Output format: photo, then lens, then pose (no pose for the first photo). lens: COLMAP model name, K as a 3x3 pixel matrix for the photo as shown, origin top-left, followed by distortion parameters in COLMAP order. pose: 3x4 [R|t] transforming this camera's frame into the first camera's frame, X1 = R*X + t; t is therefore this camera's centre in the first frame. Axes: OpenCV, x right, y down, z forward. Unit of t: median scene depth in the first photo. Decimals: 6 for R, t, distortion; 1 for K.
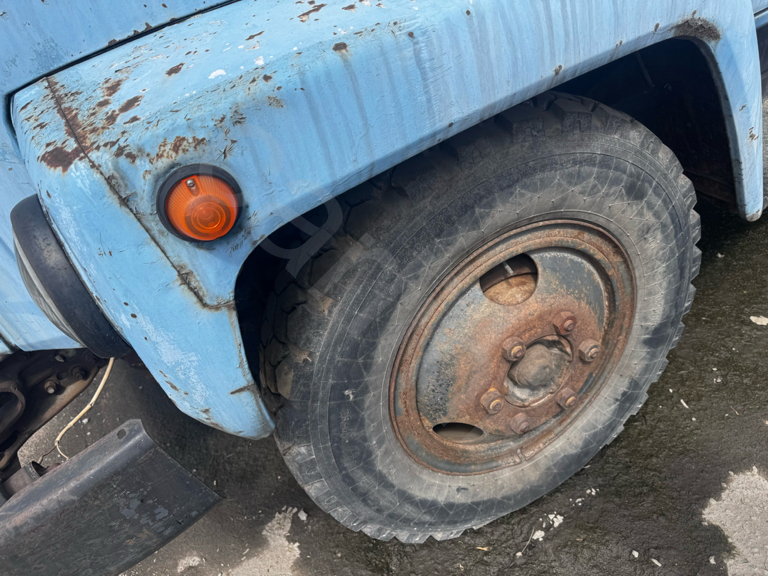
lens RADIAL K [[556.0, 0, 384.0], [0, 556.0, 288.0], [0, 0, 1]] dist [0.114560, -0.185436]
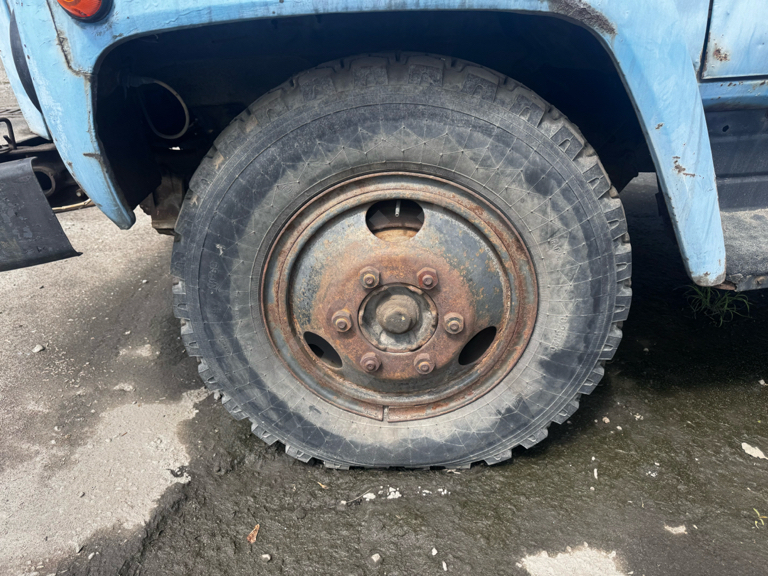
lens RADIAL K [[549.9, 0, 379.4], [0, 549.9, 294.8], [0, 0, 1]] dist [0.209879, -0.441474]
pose [[0.863895, 0.374844, -0.336418, 0.593347], [-0.408492, 0.912179, -0.032607, 0.158572], [0.294651, 0.165593, 0.941148, -0.007209]]
